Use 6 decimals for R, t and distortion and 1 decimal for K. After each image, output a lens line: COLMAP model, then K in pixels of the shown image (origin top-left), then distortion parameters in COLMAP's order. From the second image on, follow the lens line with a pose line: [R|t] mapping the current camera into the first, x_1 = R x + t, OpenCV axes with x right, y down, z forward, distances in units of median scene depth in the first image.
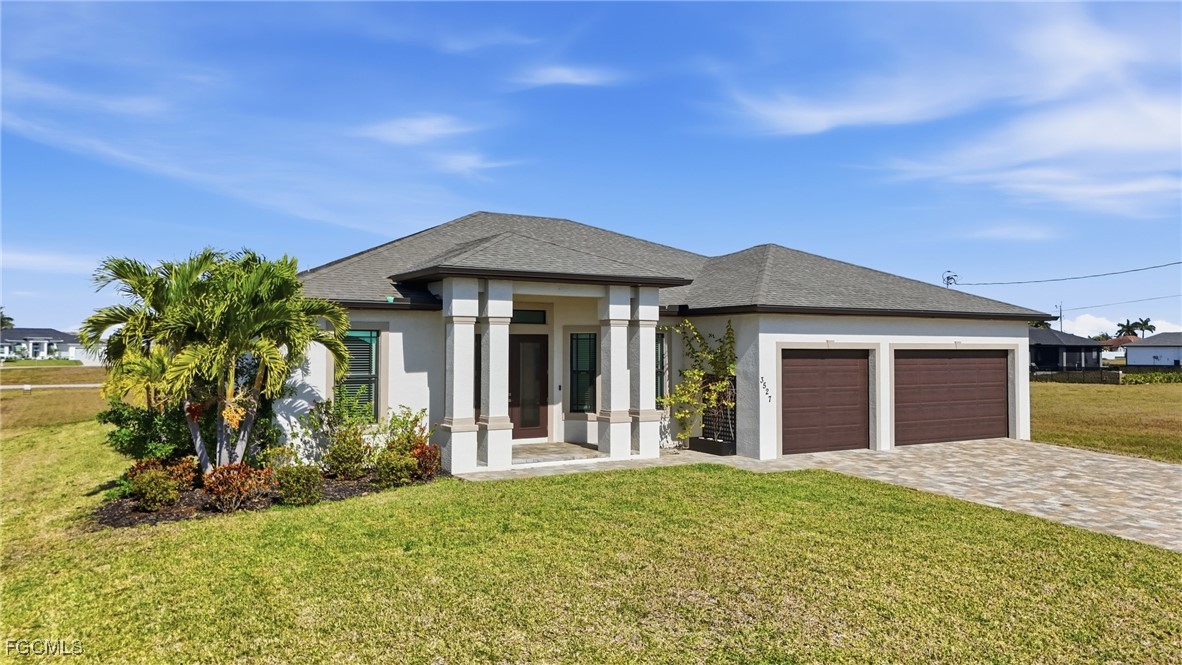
lens RADIAL K [[876.8, 0, 585.8], [0, 876.8, 328.5], [0, 0, 1]] dist [0.041558, -0.001332]
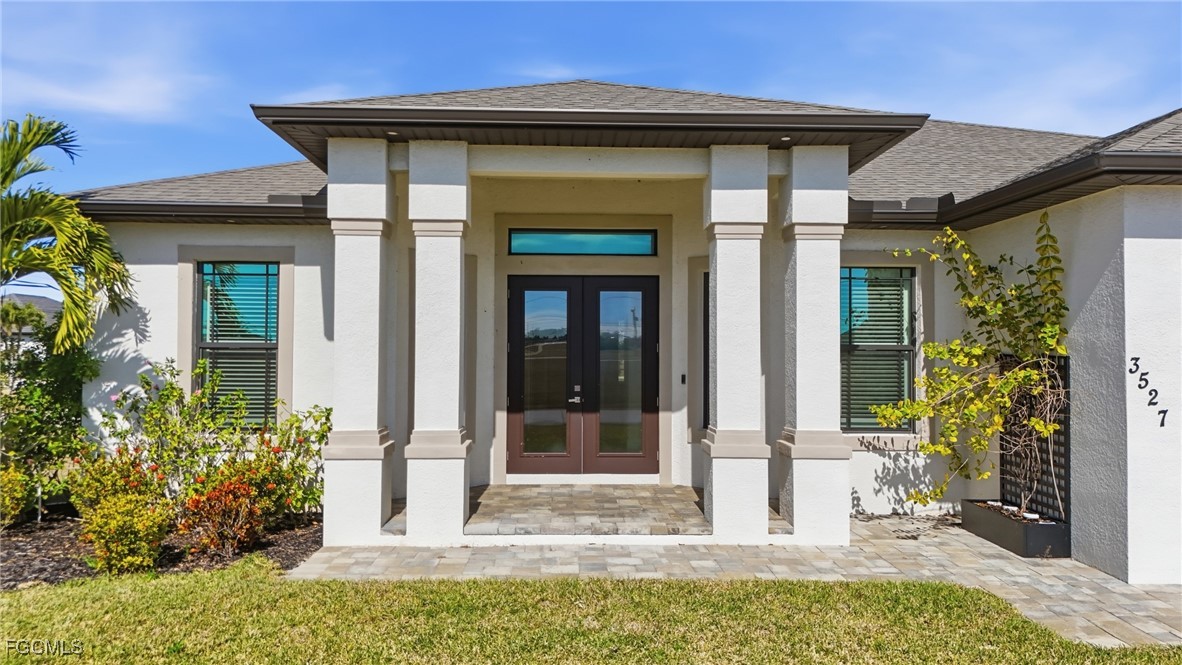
lens RADIAL K [[876.8, 0, 585.8], [0, 876.8, 328.5], [0, 0, 1]] dist [0.041558, -0.001332]
pose [[0.871900, -0.008513, -0.489610, 0.183849], [0.006370, 0.999961, -0.006043, 0.044202], [0.489643, 0.002150, 0.871921, 0.567625]]
